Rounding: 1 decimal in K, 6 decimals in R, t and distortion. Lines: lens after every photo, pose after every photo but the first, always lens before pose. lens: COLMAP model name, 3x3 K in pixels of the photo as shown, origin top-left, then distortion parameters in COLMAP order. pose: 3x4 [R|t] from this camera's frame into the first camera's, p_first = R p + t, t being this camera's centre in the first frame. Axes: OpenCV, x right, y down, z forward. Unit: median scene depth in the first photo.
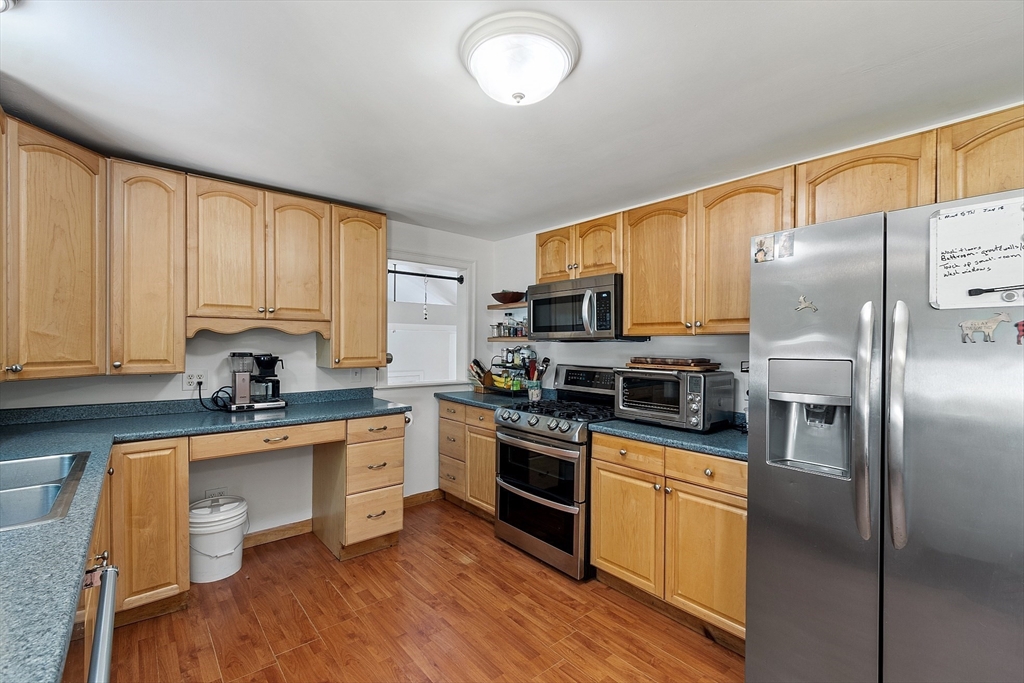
lens RADIAL K [[444.8, 0, 503.4], [0, 444.8, 348.7], [0, 0, 1]] dist [0.002353, 0.000133]
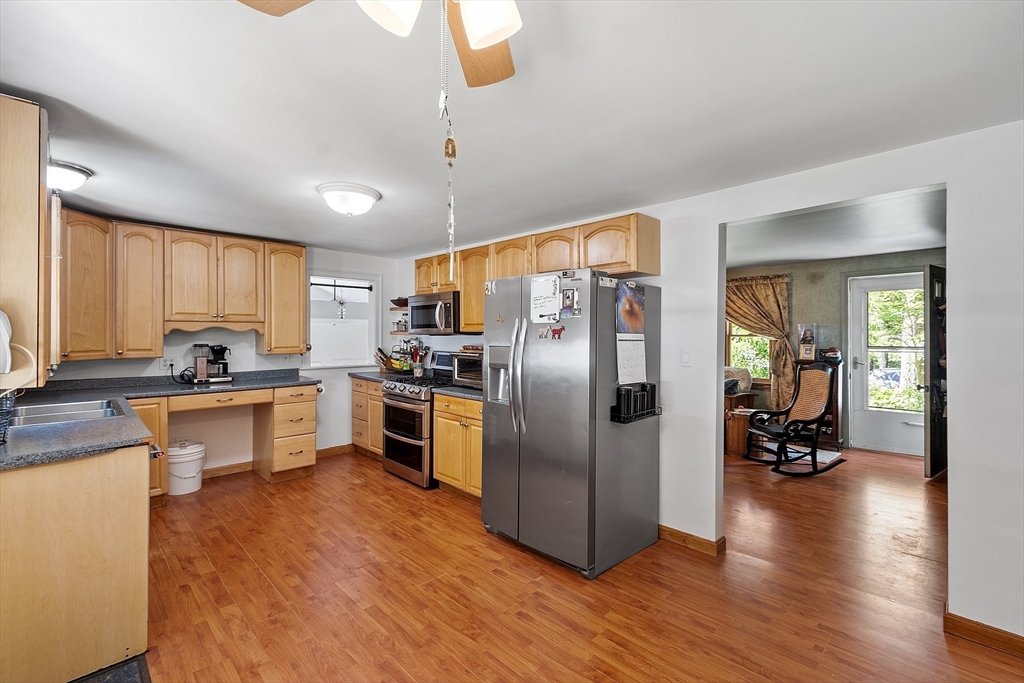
lens RADIAL K [[452.0, 0, 504.0], [0, 452.0, 335.6], [0, 0, 1]] dist [-0.000083, 0.000114]
pose [[0.997852, -0.004608, 0.065342, 0.335069], [0.004875, 0.999980, -0.003934, -0.009215], [-0.065323, 0.004244, 0.997855, -0.593961]]
